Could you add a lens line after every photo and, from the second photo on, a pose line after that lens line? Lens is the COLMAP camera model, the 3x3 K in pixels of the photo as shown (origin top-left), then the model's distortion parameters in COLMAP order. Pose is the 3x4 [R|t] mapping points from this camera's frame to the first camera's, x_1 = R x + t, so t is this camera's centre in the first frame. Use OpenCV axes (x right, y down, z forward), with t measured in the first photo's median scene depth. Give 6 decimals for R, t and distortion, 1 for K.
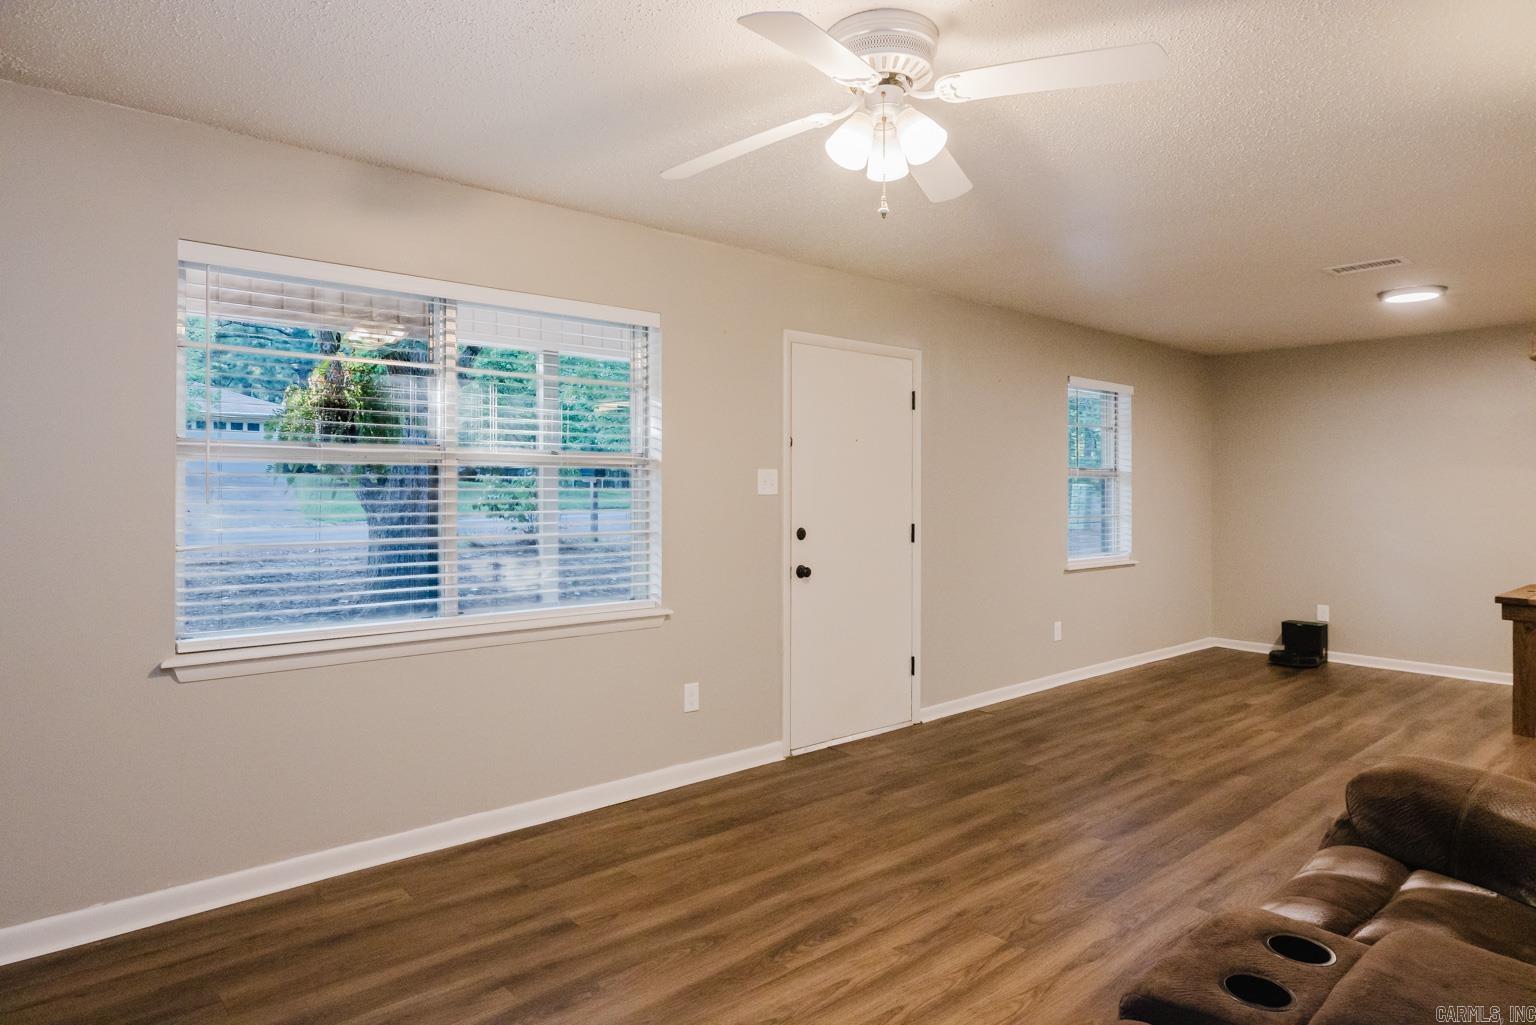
lens RADIAL K [[895.0, 0, 771.4], [0, 895.0, 504.8], [0, 0, 1]] dist [0.000450, 0.000660]
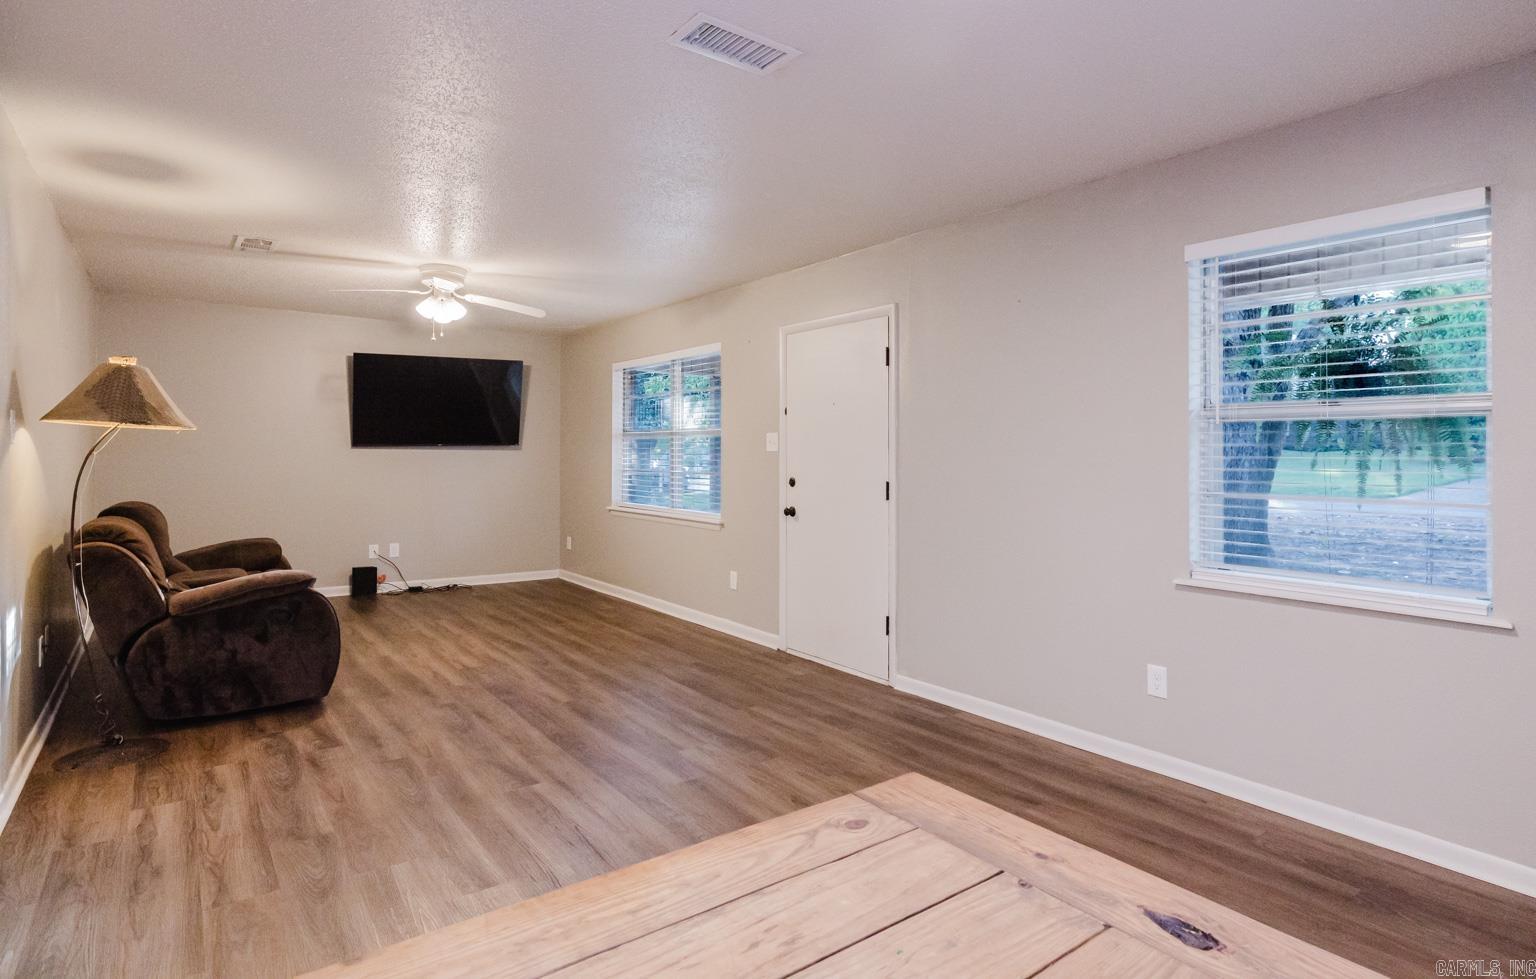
lens RADIAL K [[798.2, 0, 765.7], [0, 798.2, 450.2], [0, 0, 1]] dist [0.002586, -0.000033]
pose [[-0.074984, -0.006690, -0.997162, 1.199982], [-0.020667, 0.999773, -0.005153, -0.006635], [0.996971, 0.020222, -0.075105, 1.064129]]
